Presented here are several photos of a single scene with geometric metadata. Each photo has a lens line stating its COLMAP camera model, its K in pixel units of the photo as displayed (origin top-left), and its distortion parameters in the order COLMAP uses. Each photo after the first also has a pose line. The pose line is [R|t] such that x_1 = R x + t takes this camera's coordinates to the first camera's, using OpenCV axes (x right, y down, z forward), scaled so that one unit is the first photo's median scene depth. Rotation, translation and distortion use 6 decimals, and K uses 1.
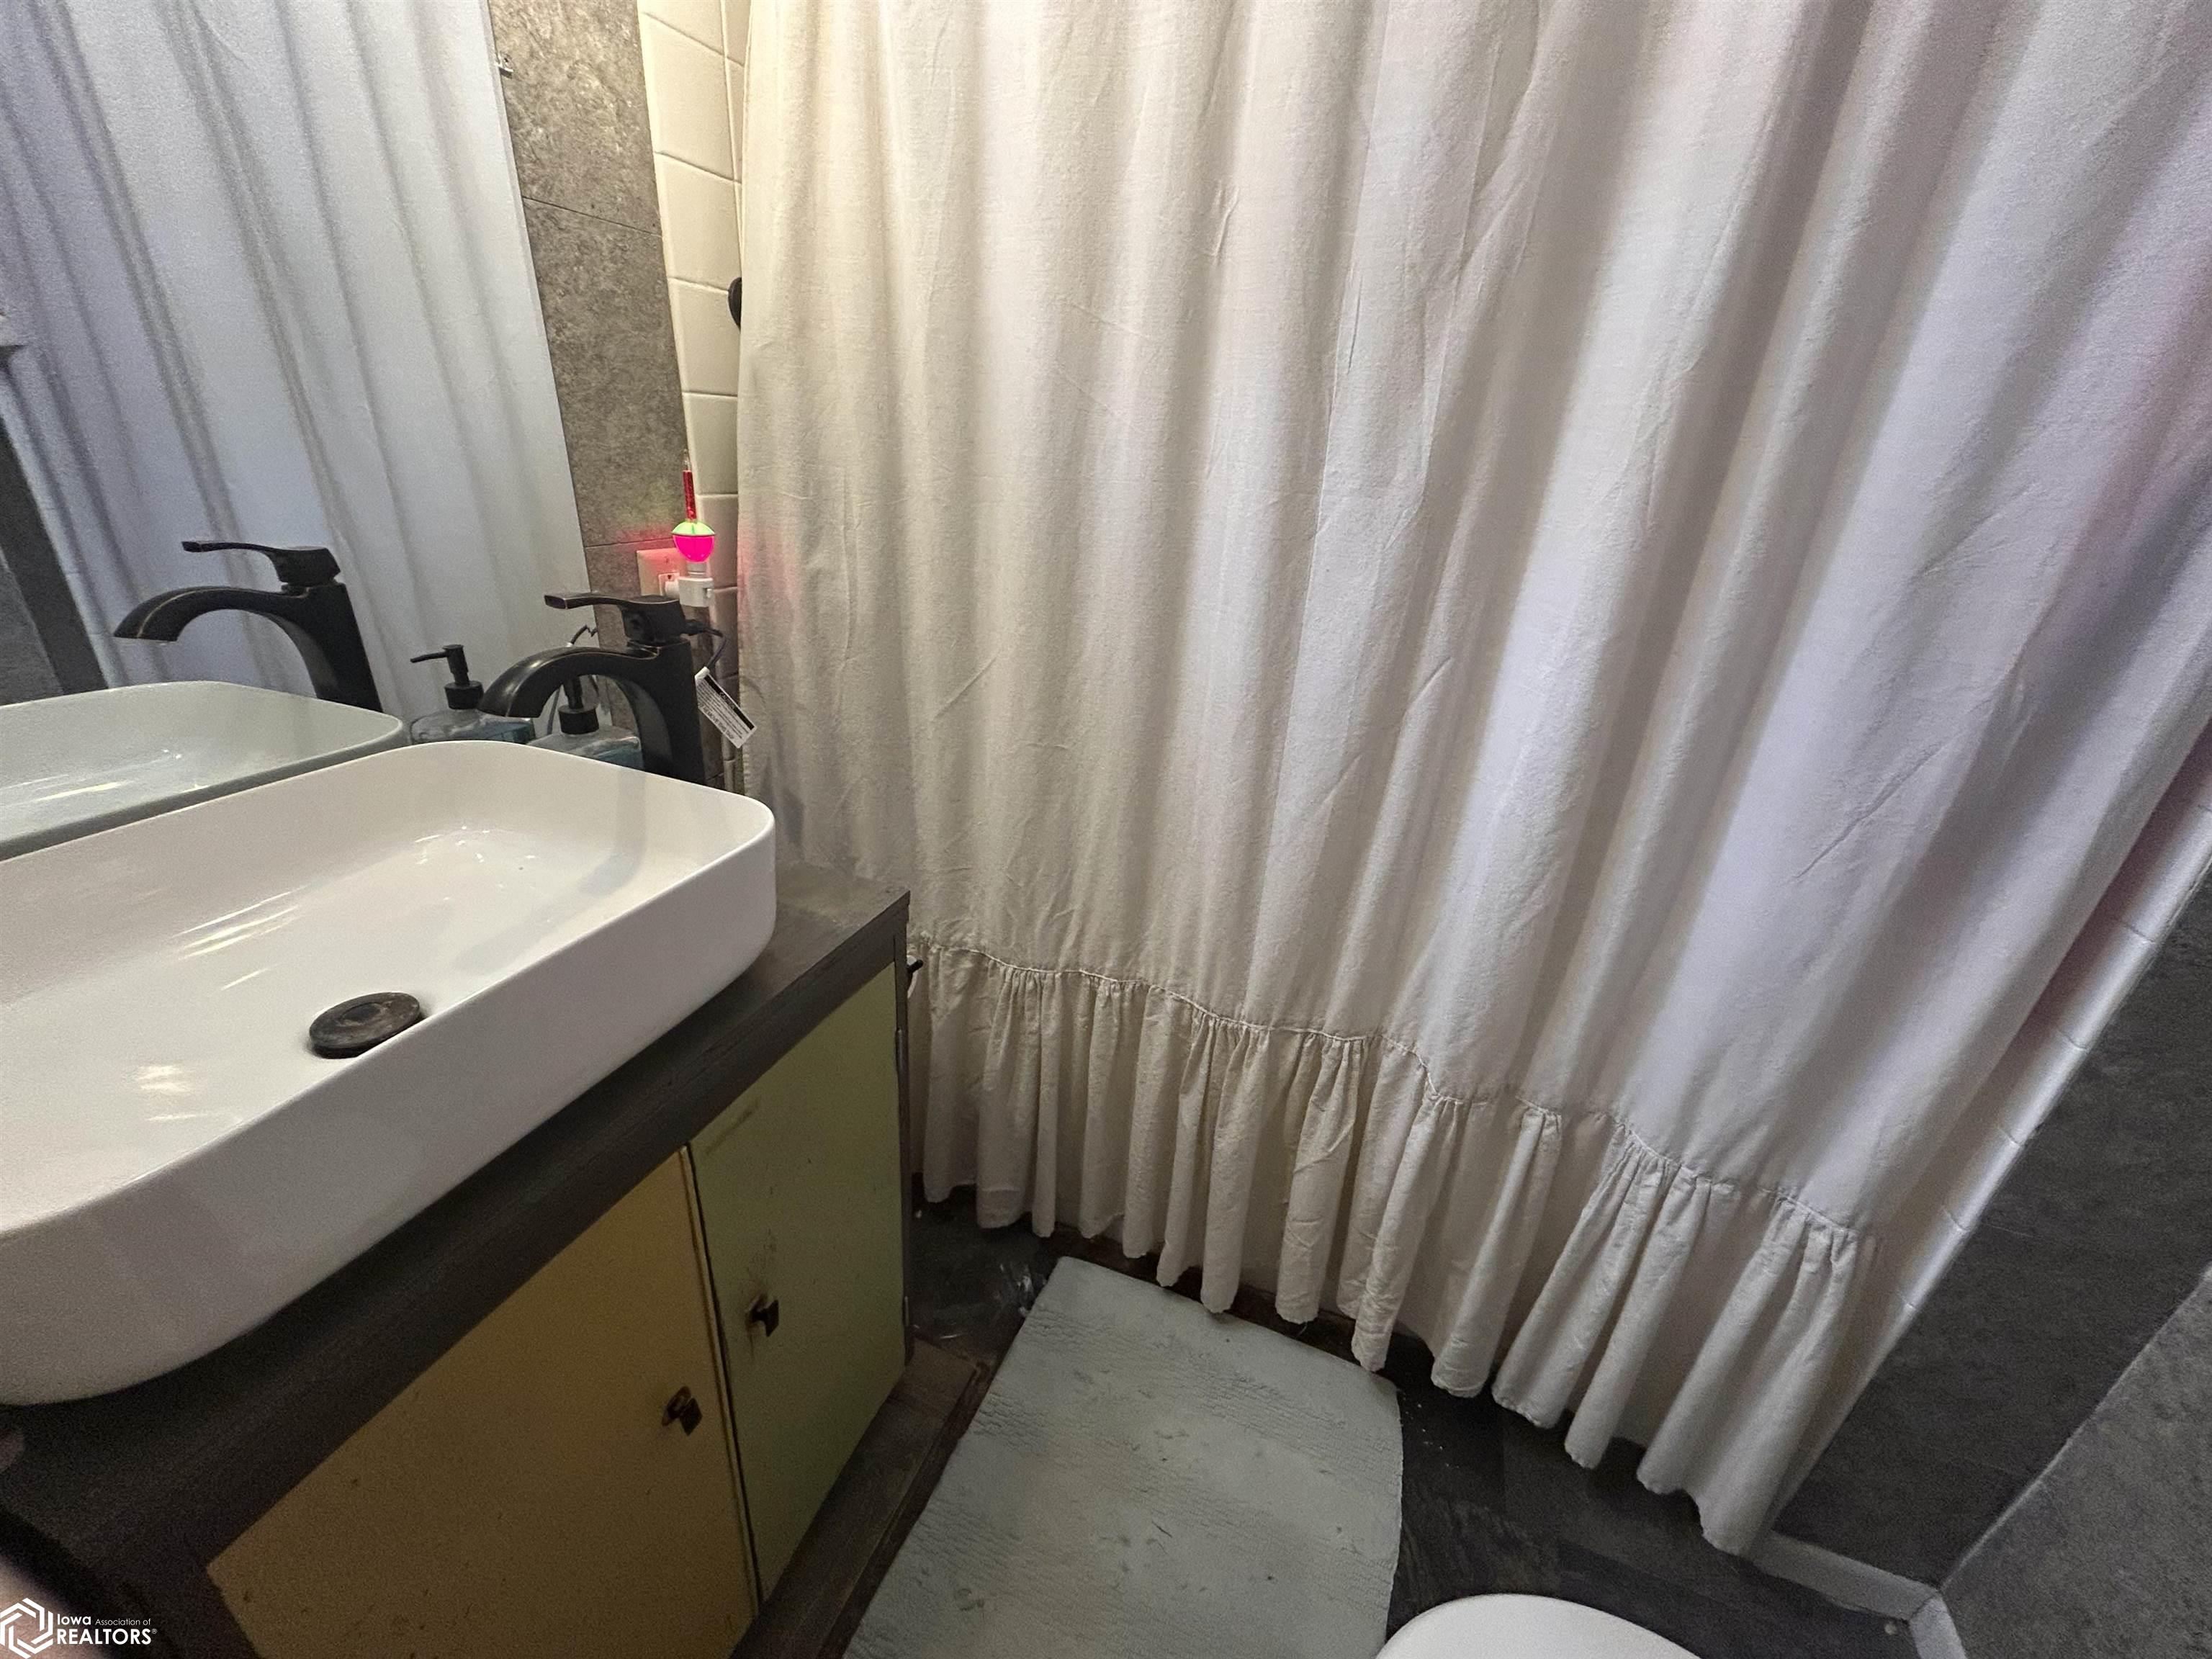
lens RADIAL K [[884.6, 0, 1107.5], [0, 884.6, 835.4], [0, 0, 1]] dist [-0.001382, 0.001114]
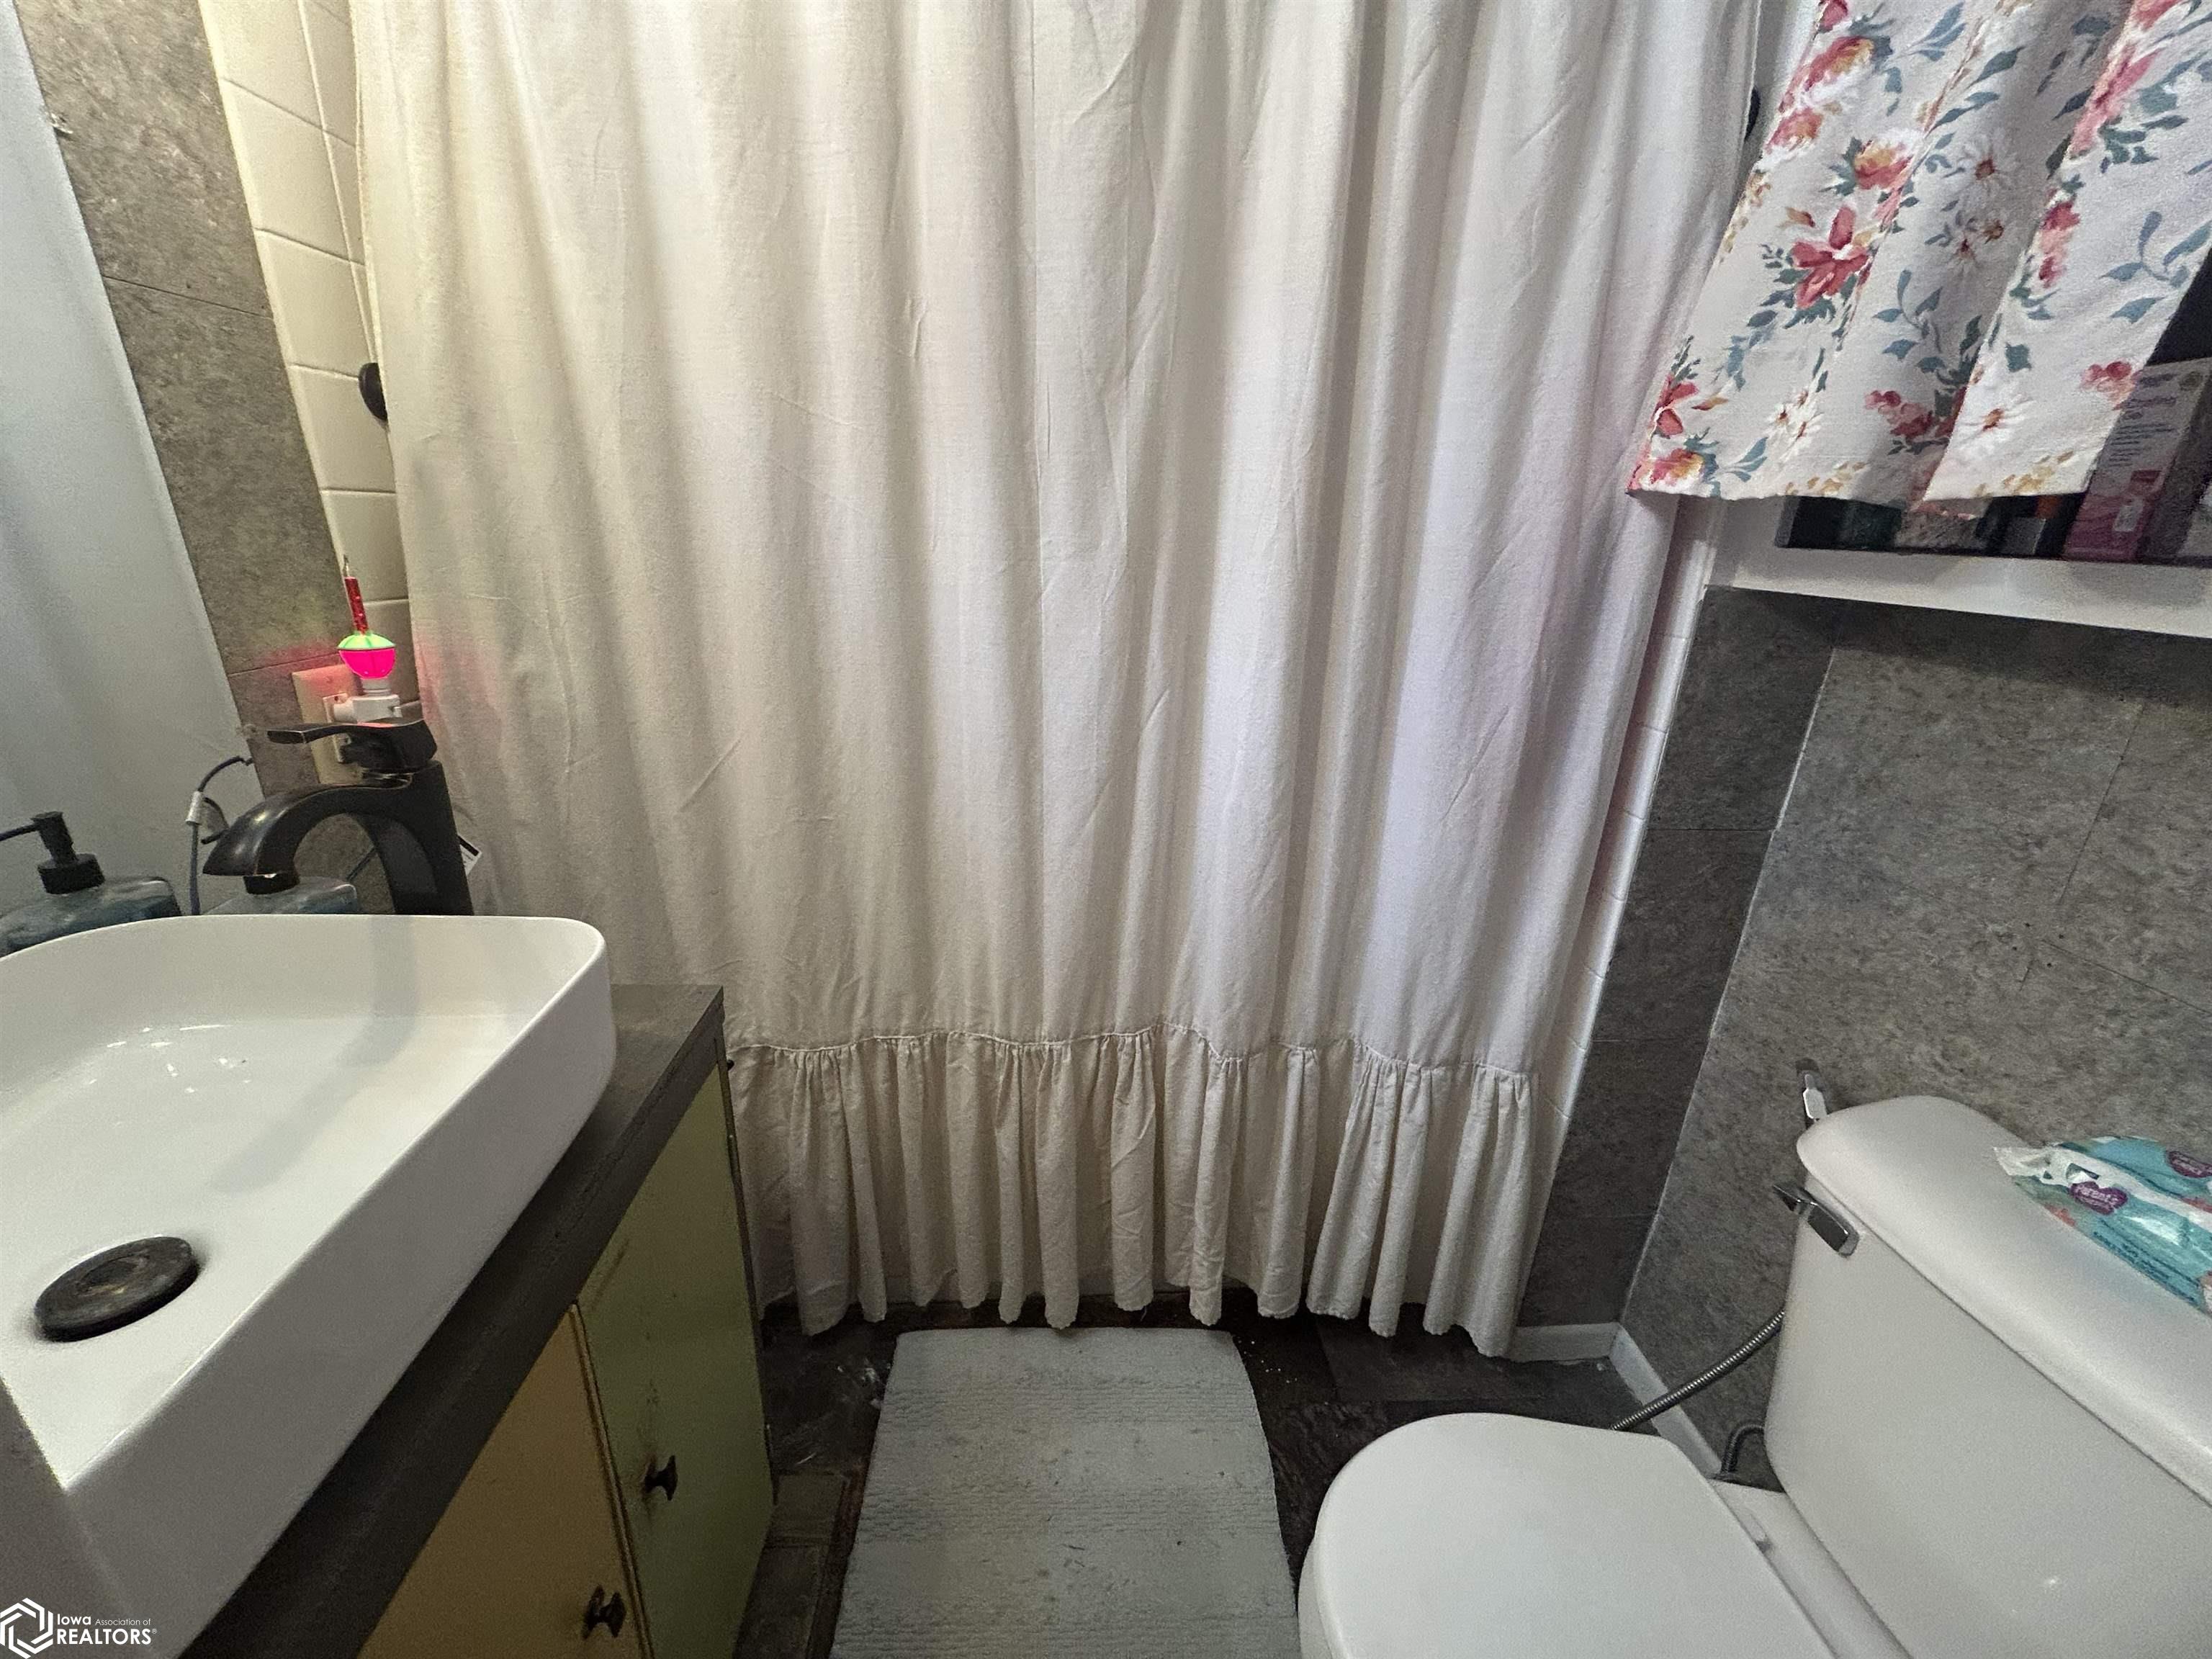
lens RADIAL K [[884.6, 0, 1098.2], [0, 884.6, 831.6], [0, 0, 1]] dist [-0.001382, 0.001114]
pose [[0.917773, -0.170630, 0.358578, -0.152129], [0.193496, 0.980685, -0.028588, 0.003843], [-0.346774, 0.095620, 0.933062, -0.052979]]
